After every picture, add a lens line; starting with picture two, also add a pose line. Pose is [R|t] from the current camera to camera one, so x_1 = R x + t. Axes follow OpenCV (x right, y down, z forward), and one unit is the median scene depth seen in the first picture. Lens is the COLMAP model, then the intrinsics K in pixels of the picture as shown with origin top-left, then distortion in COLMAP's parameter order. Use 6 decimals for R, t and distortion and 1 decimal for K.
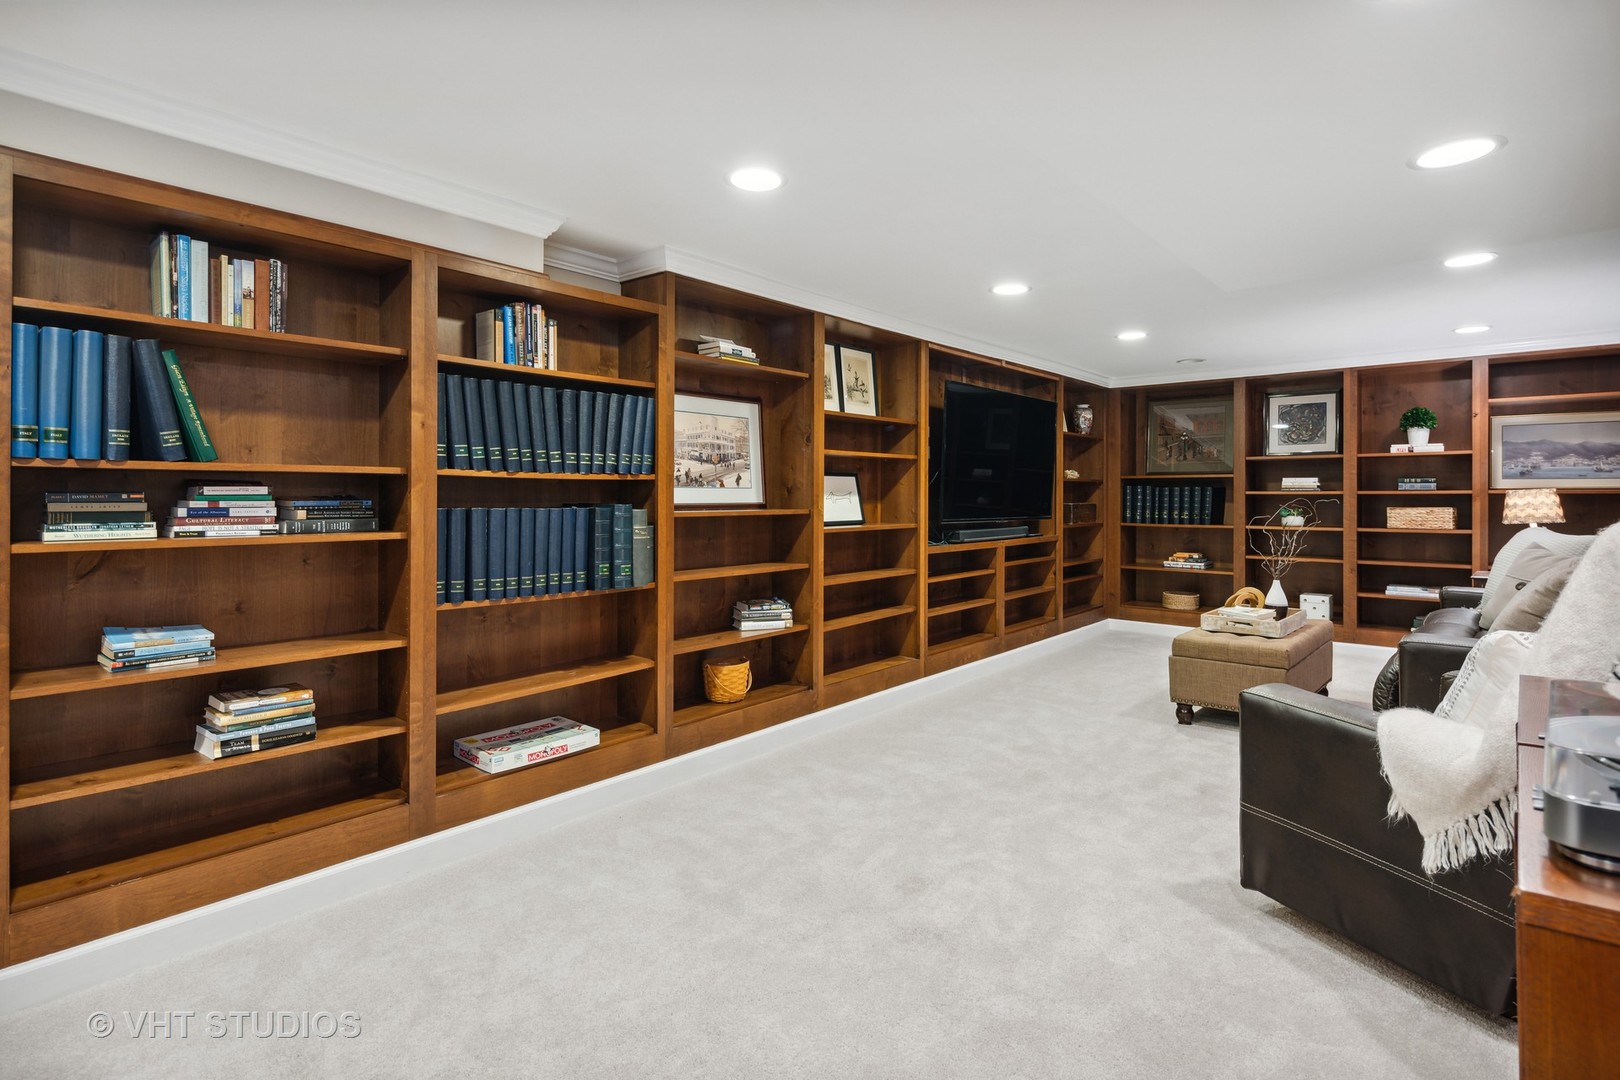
lens RADIAL K [[800.8, 0, 809.6], [0, 800.8, 492.5], [0, 0, 1]] dist [-0.001285, -0.000654]
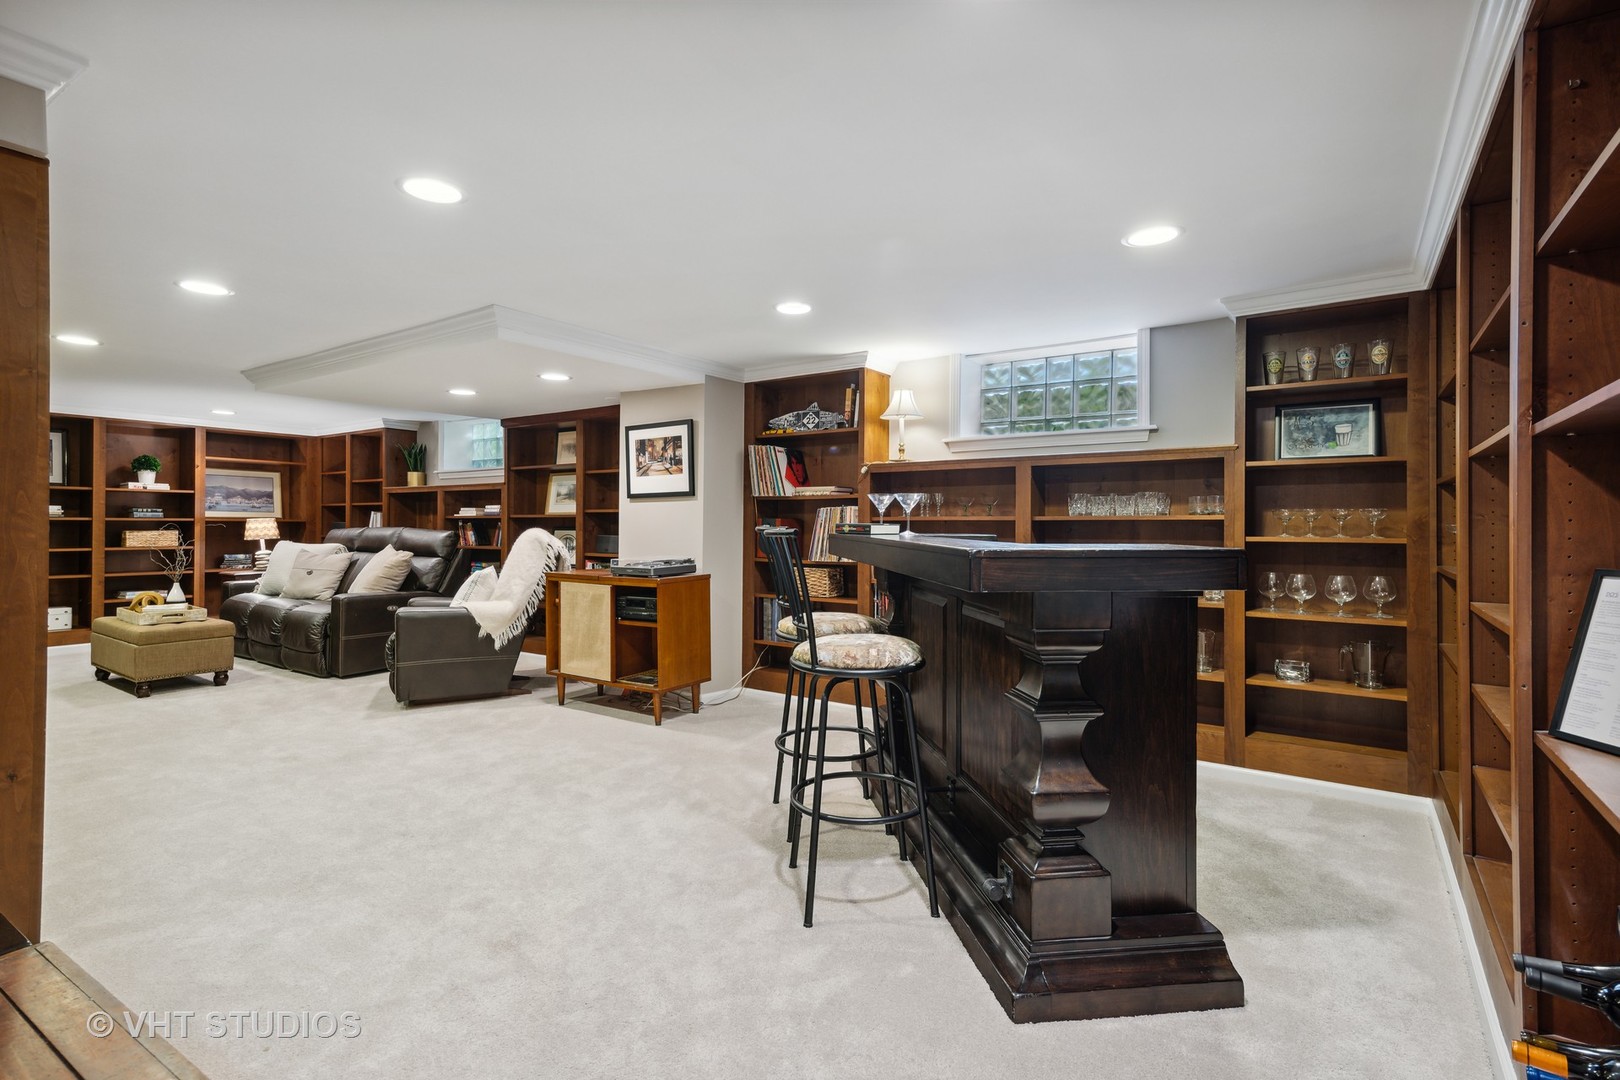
lens RADIAL K [[800.8, 0, 809.6], [0, 800.8, 492.5], [0, 0, 1]] dist [-0.001285, -0.000654]
pose [[-0.107386, 0.042121, 0.993325, -0.717323], [-0.007380, 0.999041, -0.043161, 0.004617], [-0.994190, -0.011966, -0.106972, 0.053240]]
